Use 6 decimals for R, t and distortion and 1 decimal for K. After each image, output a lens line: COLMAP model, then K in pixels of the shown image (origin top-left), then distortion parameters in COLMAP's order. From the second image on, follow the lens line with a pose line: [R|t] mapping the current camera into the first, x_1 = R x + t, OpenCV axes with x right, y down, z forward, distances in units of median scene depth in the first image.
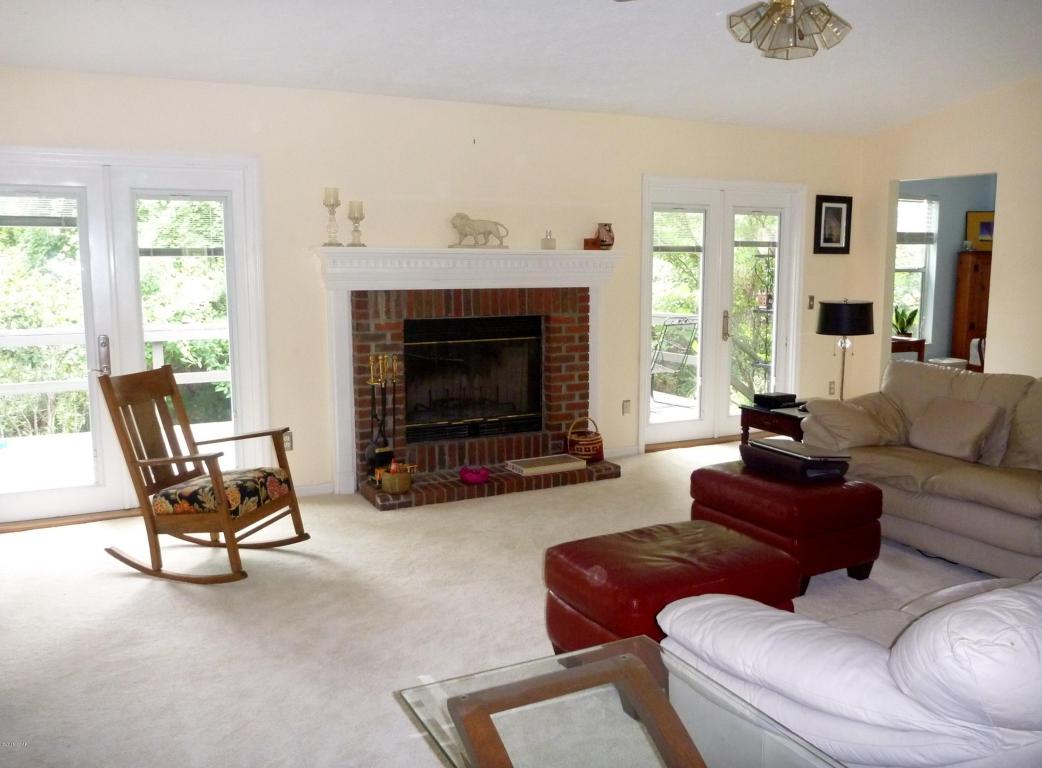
lens RADIAL K [[864.4, 0, 520.9], [0, 864.4, 383.7], [0, 0, 1]] dist [-0.009751, -0.010810]
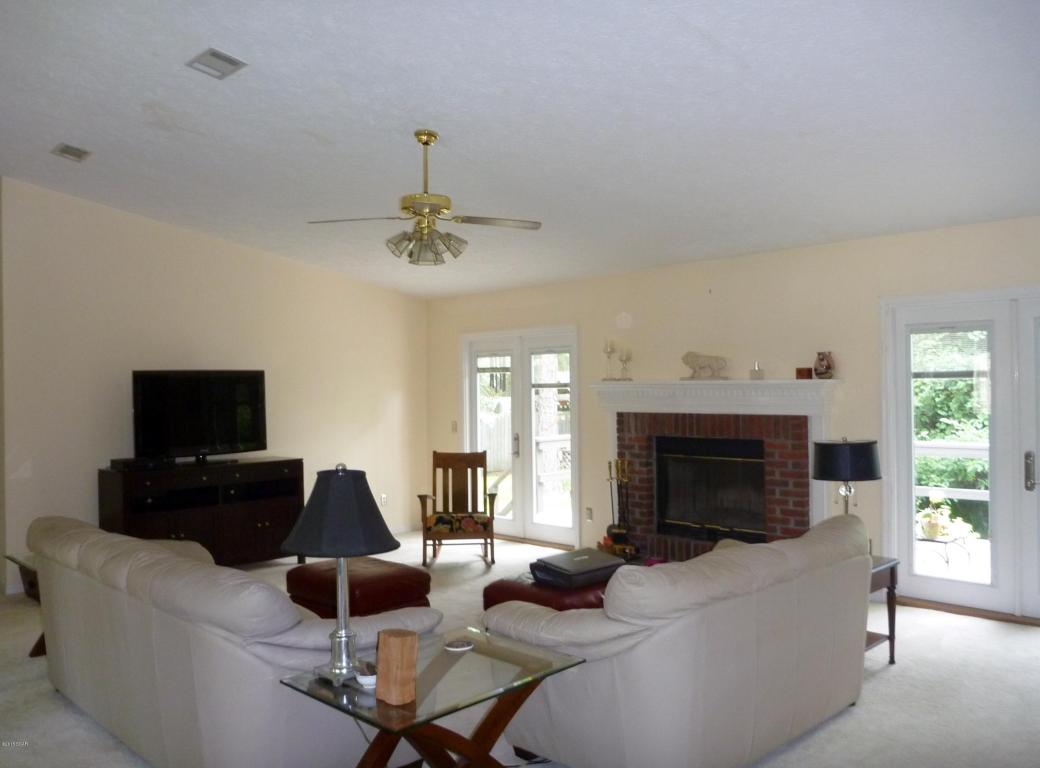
lens RADIAL K [[862.8, 0, 519.0], [0, 862.8, 383.5], [0, 0, 1]] dist [-0.009751, -0.010810]
pose [[0.296866, -0.003806, -0.954912, 1.016303], [-0.118506, 0.992115, -0.040796, -0.073340], [0.947537, 0.125273, 0.294074, 0.410384]]
